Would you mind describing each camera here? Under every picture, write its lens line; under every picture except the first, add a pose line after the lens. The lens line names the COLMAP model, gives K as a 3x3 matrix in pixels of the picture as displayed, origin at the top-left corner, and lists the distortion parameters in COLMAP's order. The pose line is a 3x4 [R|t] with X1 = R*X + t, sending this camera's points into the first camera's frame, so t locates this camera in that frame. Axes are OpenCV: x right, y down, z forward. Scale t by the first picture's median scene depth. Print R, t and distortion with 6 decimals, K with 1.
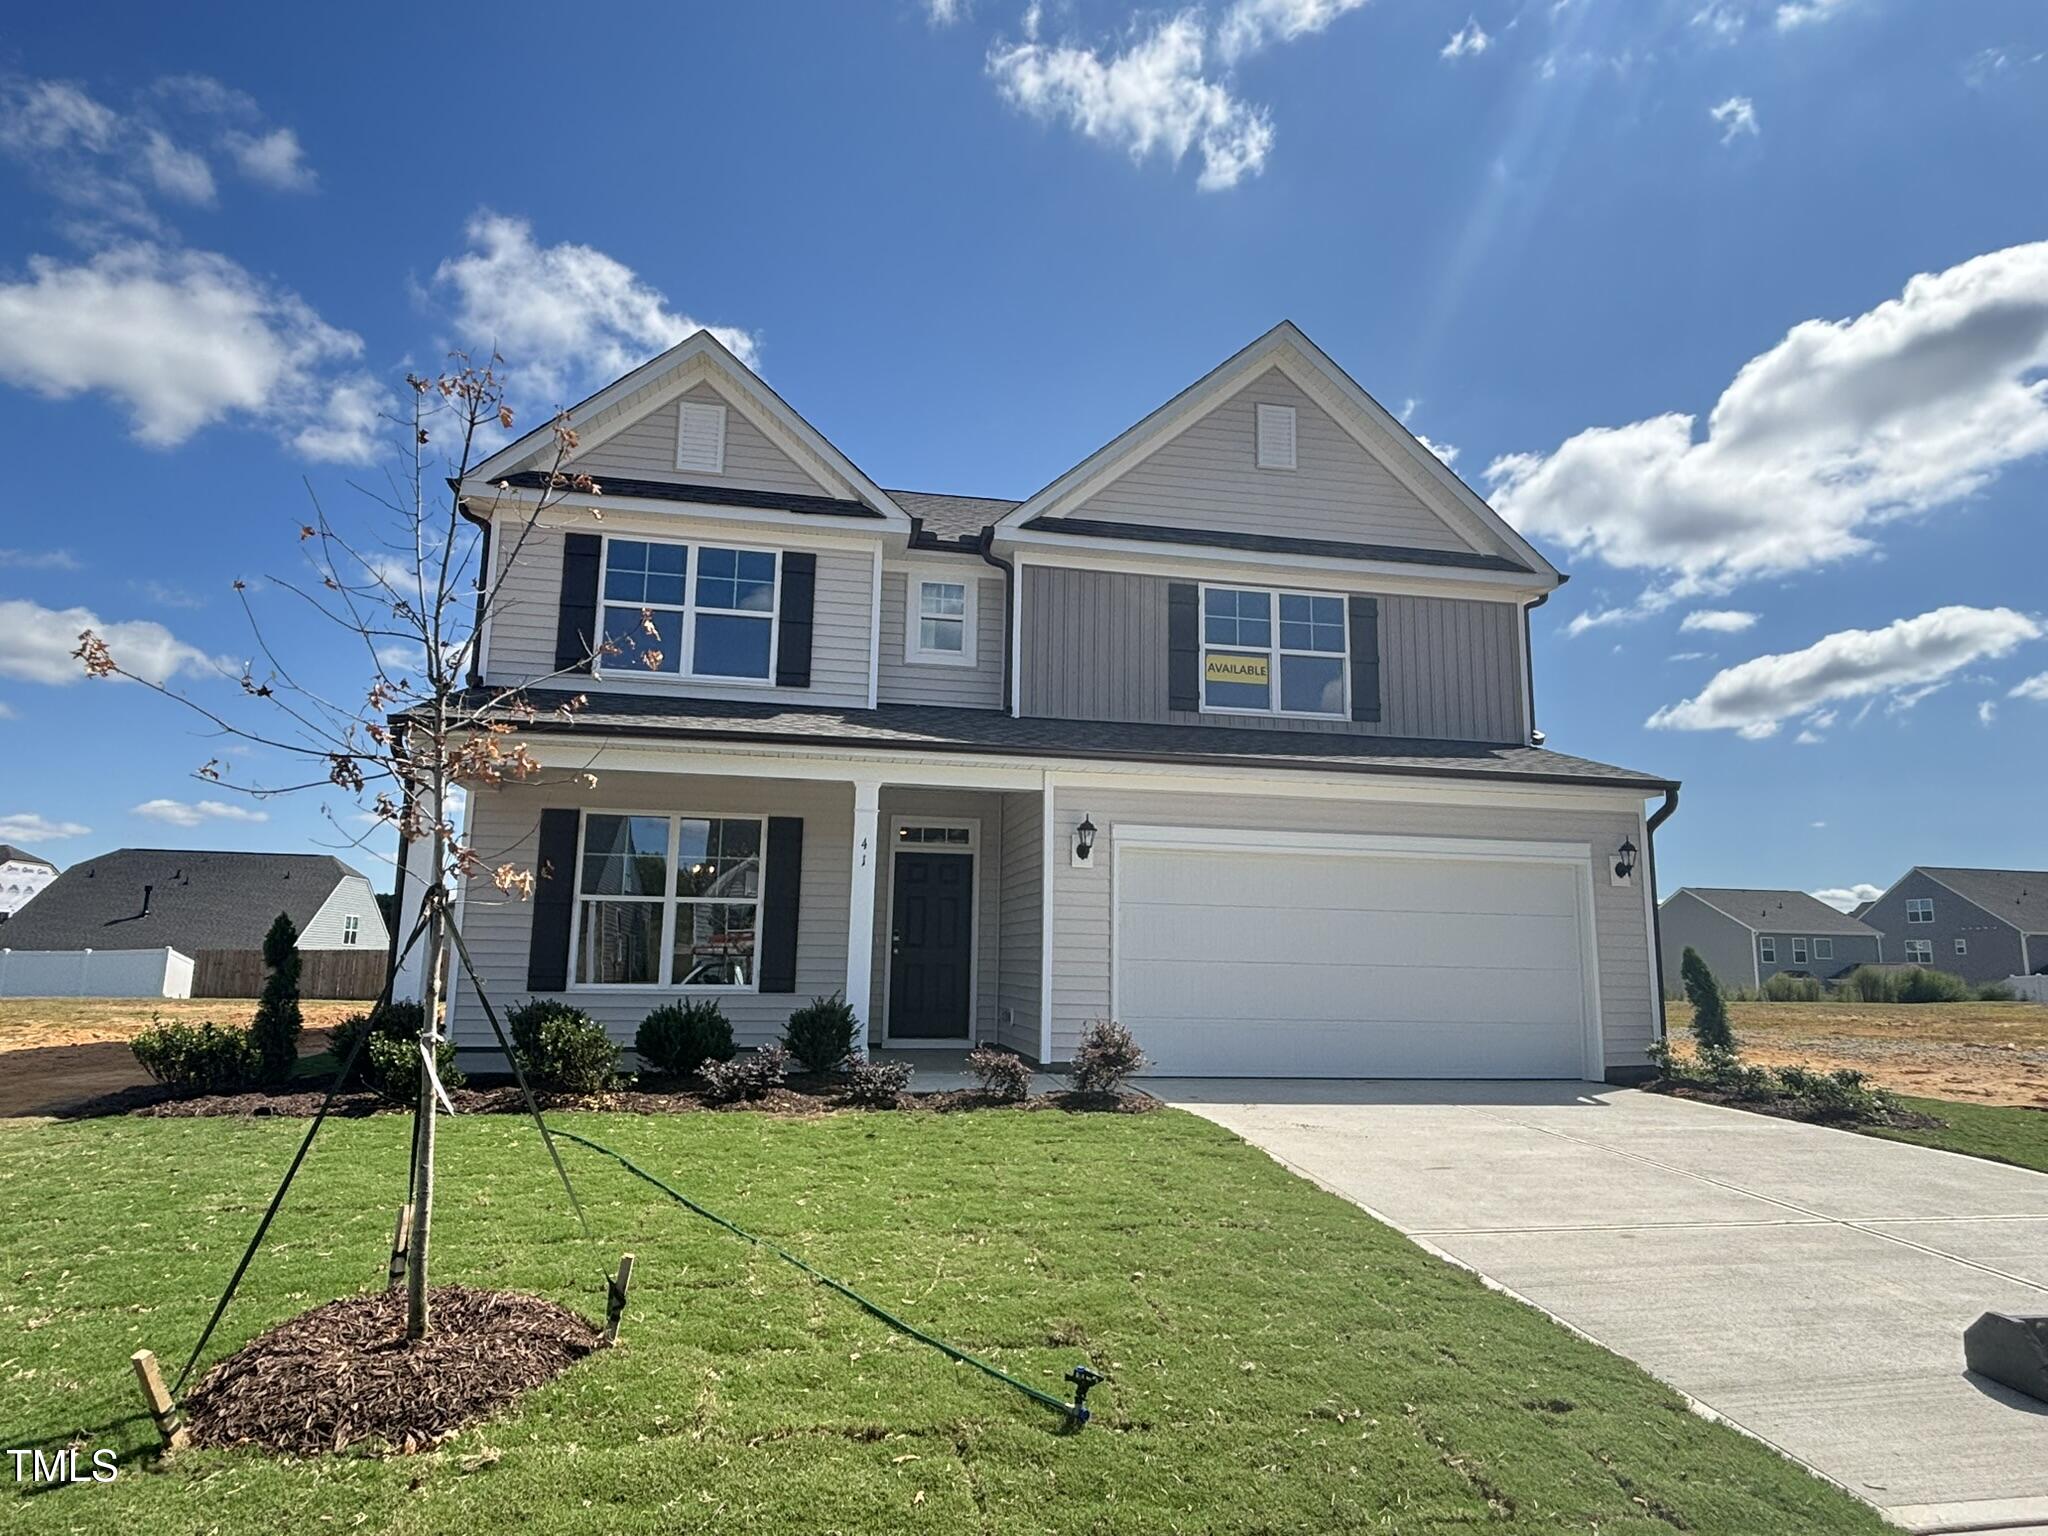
lens RADIAL K [[1170.5, 0, 1024.7], [0, 1170.5, 765.7], [0, 0, 1]] dist [0.020309, 0.001805]
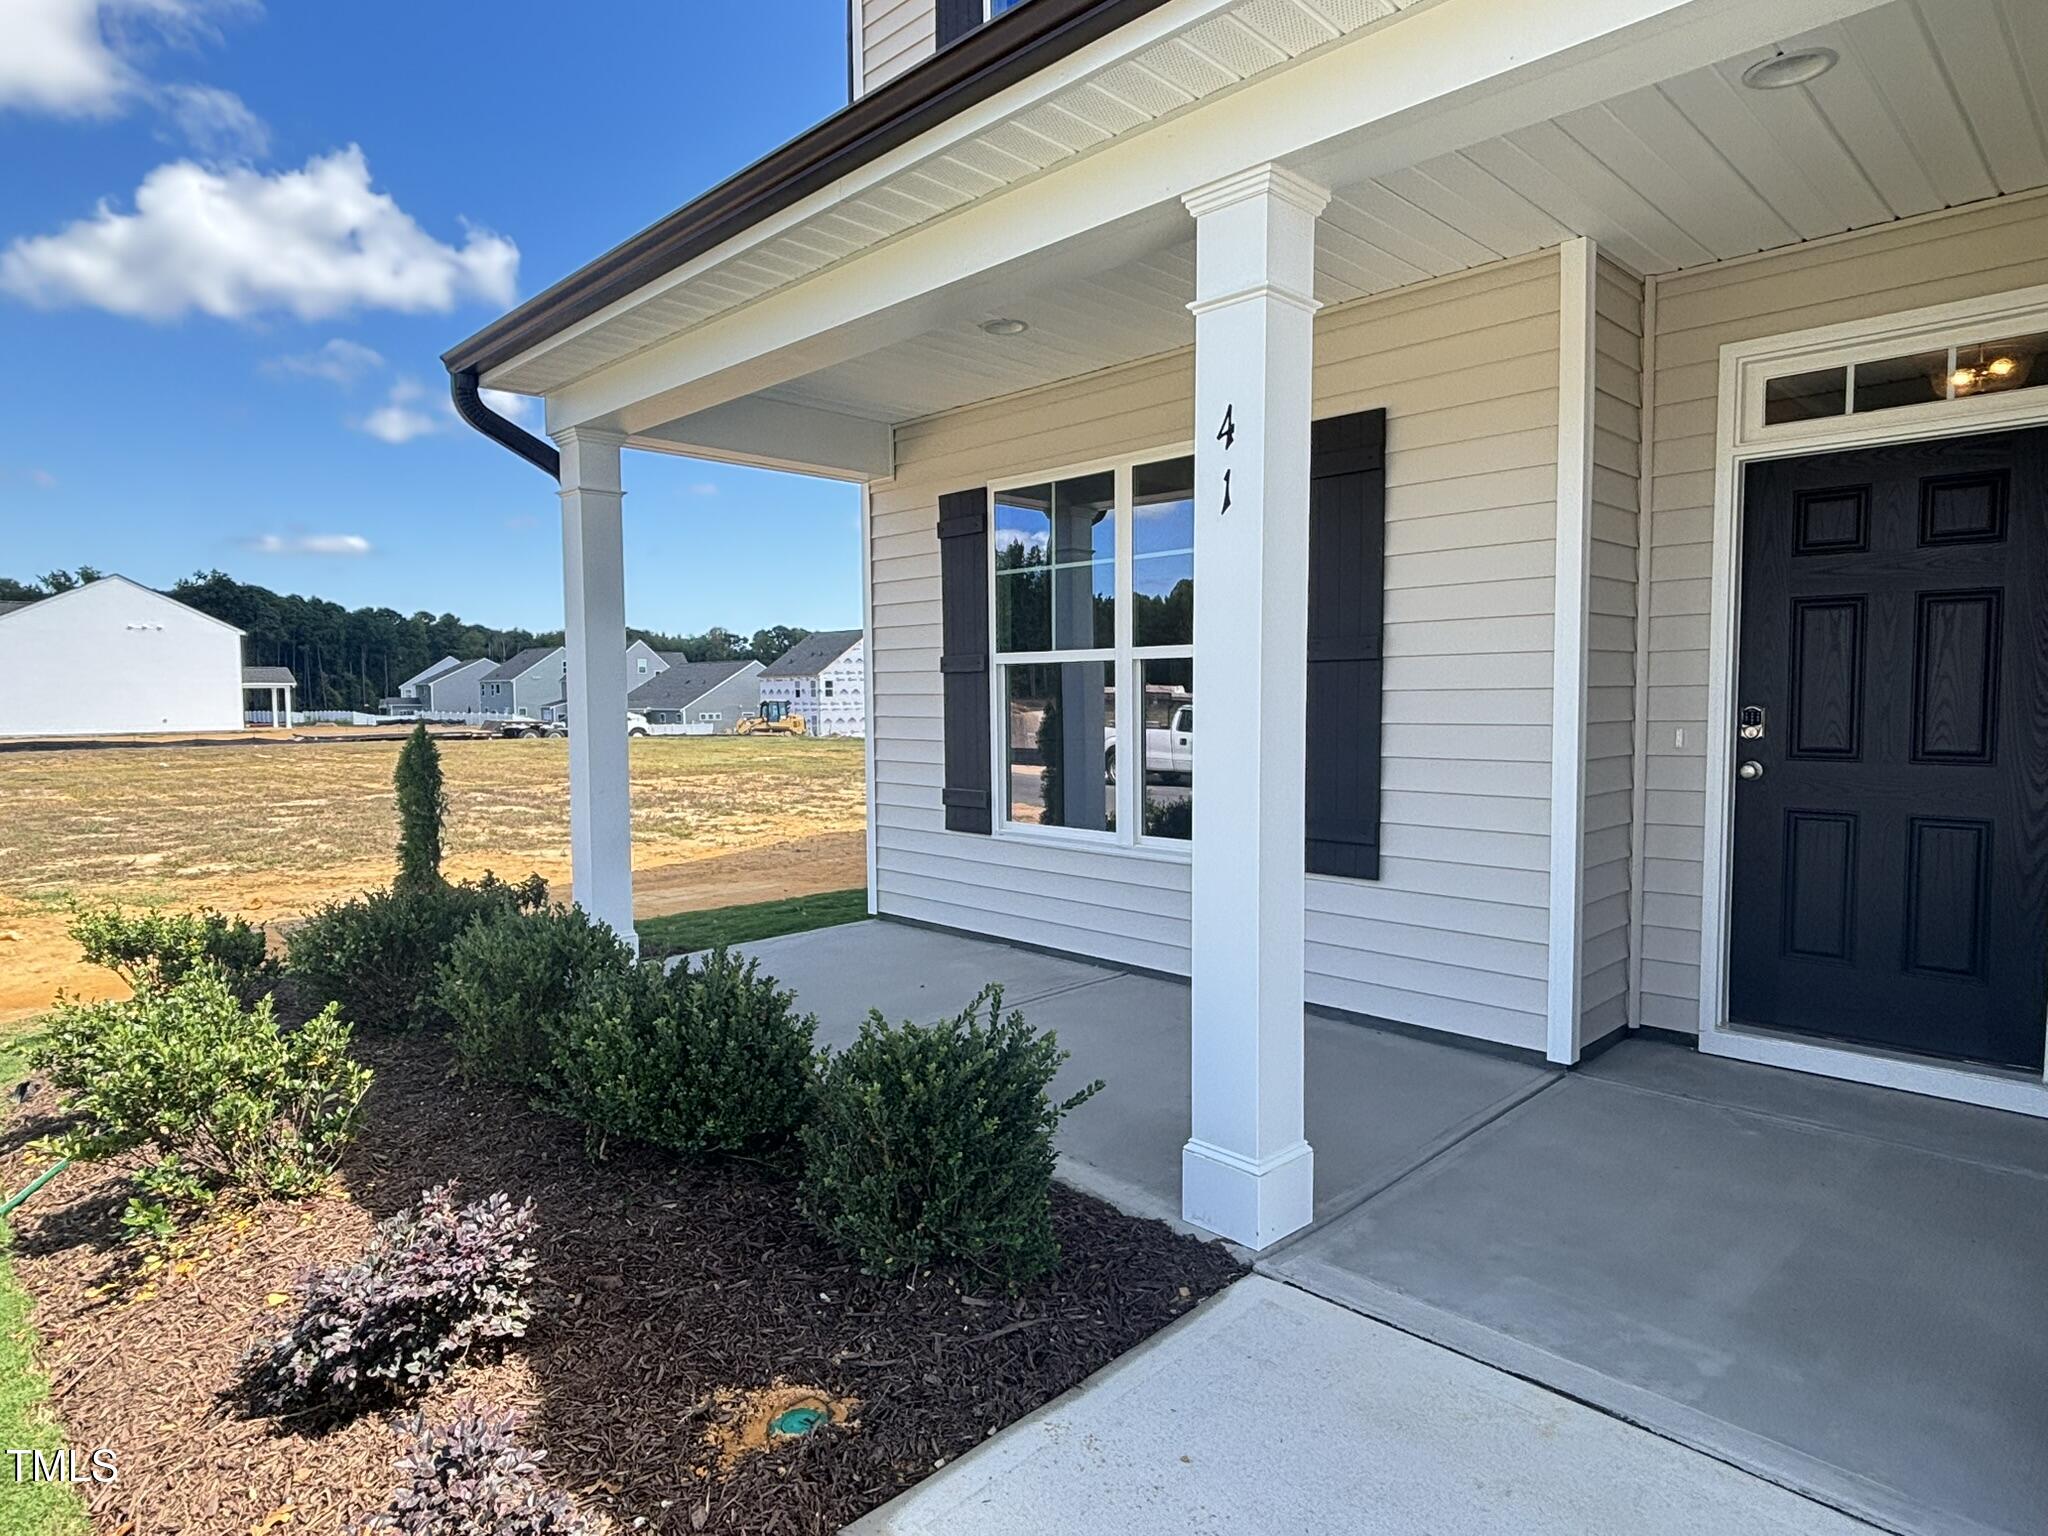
lens RADIAL K [[1170.5, 0, 1028.5], [0, 1170.5, 753.6], [0, 0, 1]] dist [0.020309, 0.001805]
pose [[0.557521, 0.025557, -0.829769, 0.051045], [0.155395, 0.978646, 0.134552, 0.078197], [0.815489, -0.203957, 0.541645, 0.658350]]
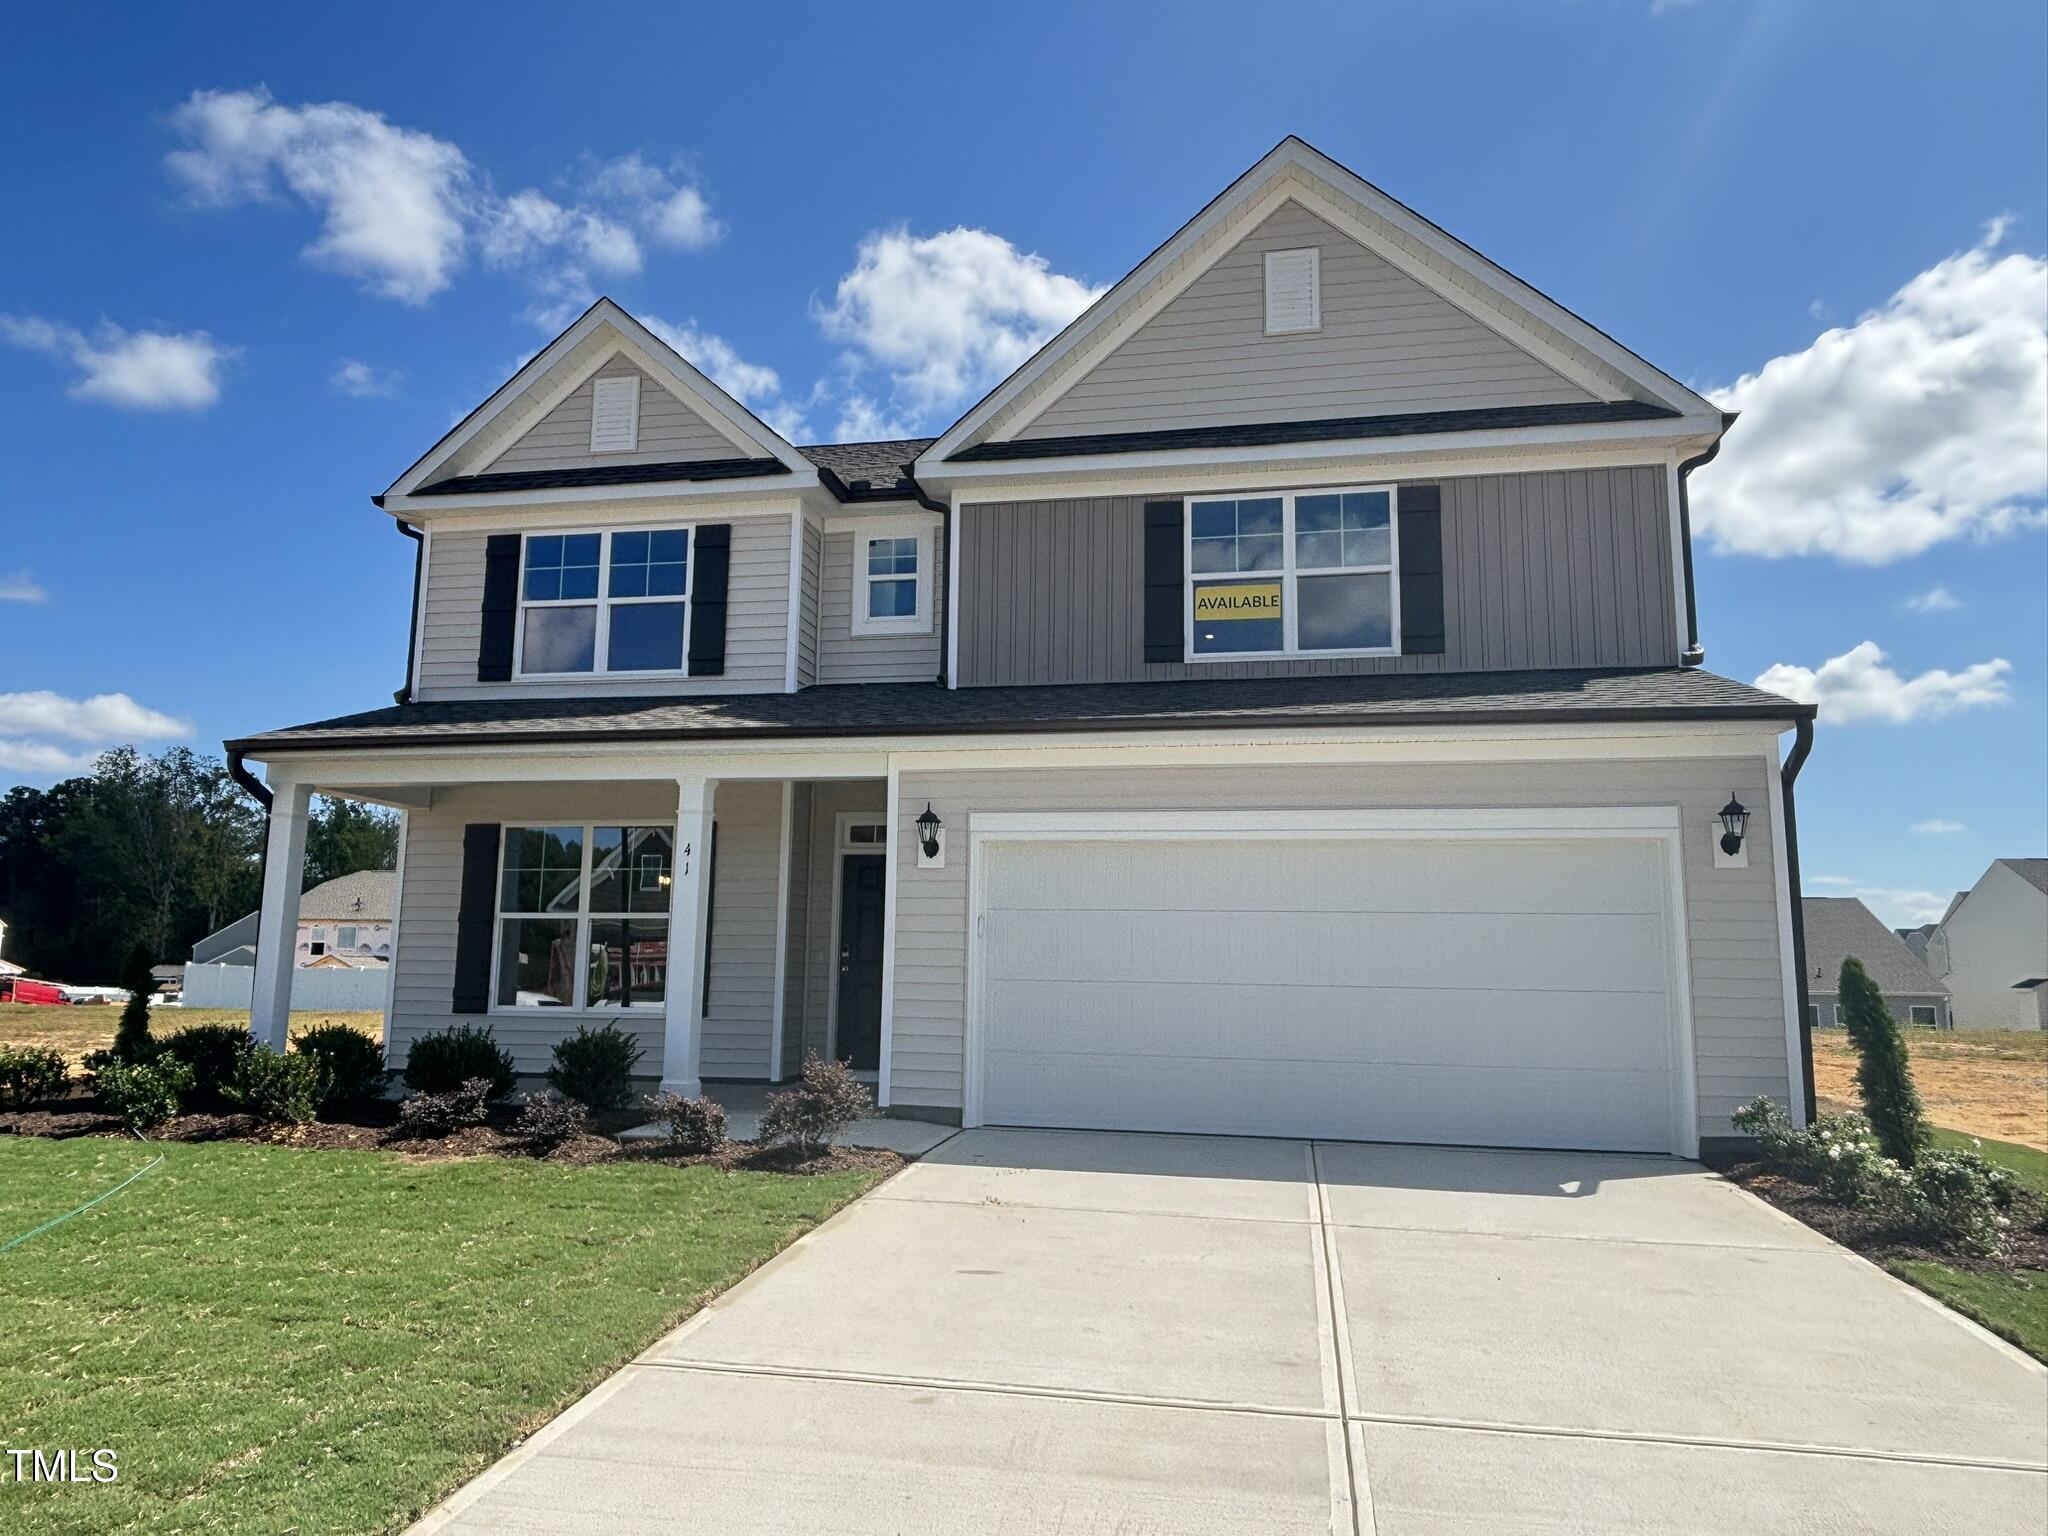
lens RADIAL K [[1290.7, 0, 1033.6], [0, 1290.7, 778.5], [0, 0, 1]] dist [0.007040, -0.001939]
pose [[0.929208, -0.057437, -0.365066, 0.378149], [0.064731, 0.997873, 0.007763, 0.019047], [0.363843, -0.030844, 0.930949, 0.164278]]
